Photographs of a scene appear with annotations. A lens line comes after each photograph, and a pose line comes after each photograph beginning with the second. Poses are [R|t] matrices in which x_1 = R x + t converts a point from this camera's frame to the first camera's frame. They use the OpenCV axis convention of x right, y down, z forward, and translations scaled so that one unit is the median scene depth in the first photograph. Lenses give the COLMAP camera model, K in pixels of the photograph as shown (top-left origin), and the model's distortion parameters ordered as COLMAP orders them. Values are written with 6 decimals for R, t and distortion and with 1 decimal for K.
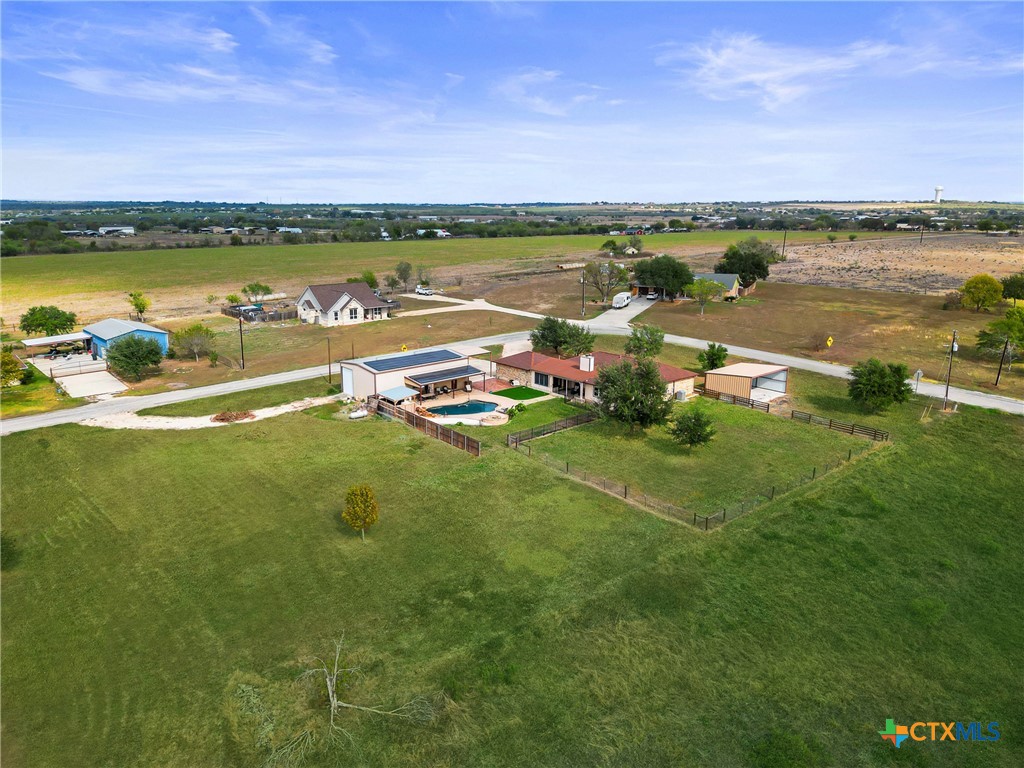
lens RADIAL K [[724.1, 0, 512.0], [0, 724.1, 384.0], [0, 0, 1]] dist [0.020527, -0.004322]
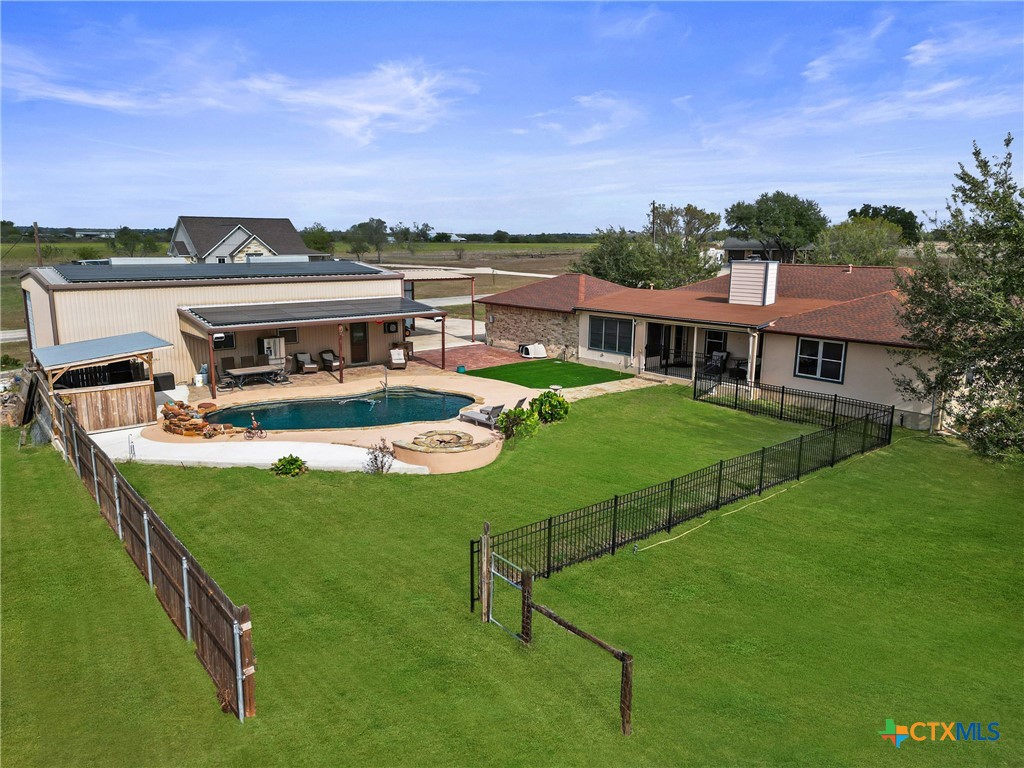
lens RADIAL K [[724.1, 0, 512.0], [0, 724.1, 384.0], [0, 0, 1]] dist [0.020527, -0.004322]
pose [[0.999382, 0.007712, -0.034282, 0.006218], [-0.009290, 0.998893, -0.046110, 0.032838], [0.033888, 0.046400, 0.998348, 0.647654]]
